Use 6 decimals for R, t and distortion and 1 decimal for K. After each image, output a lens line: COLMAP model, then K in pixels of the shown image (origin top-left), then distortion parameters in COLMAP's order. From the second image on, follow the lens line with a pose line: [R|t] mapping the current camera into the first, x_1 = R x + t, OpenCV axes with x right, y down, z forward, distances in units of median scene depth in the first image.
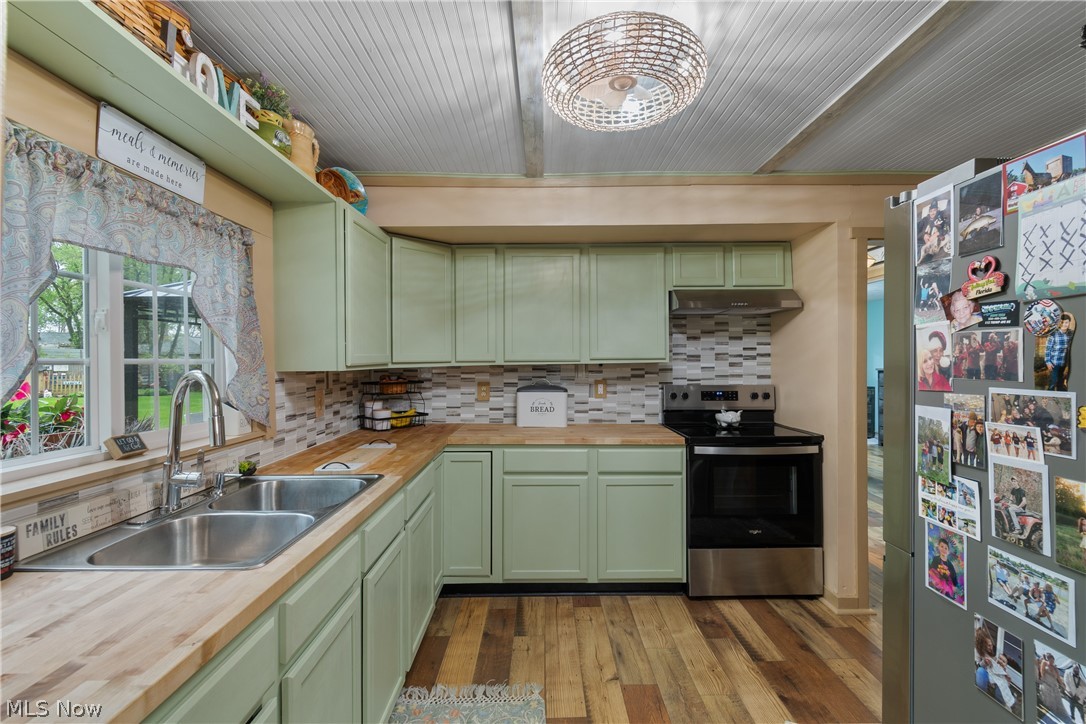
lens RADIAL K [[487.3, 0, 542.3], [0, 487.3, 363.2], [0, 0, 1]] dist [-0.005955, -0.000179]
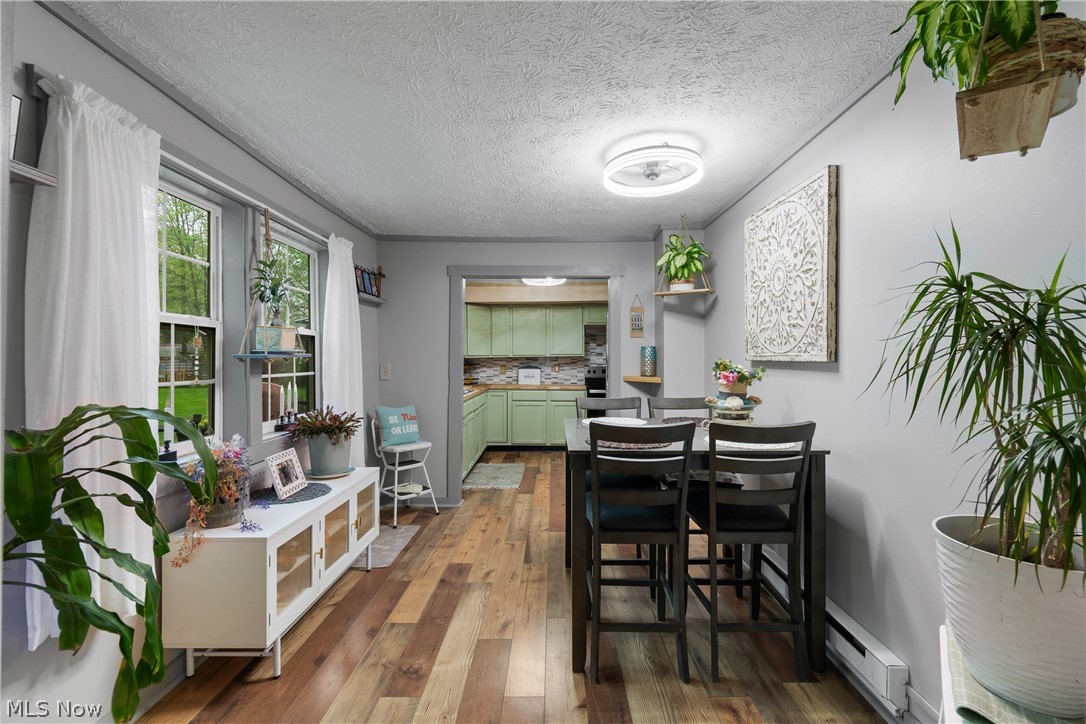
lens RADIAL K [[487.3, 0, 544.8], [0, 487.3, 360.1], [0, 0, 1]] dist [-0.005955, -0.000179]
pose [[0.999922, 0.002451, -0.012279, 0.092264], [-0.002350, 0.999963, 0.008217, -0.001373], [0.012298, -0.008187, 0.999891, -1.179431]]
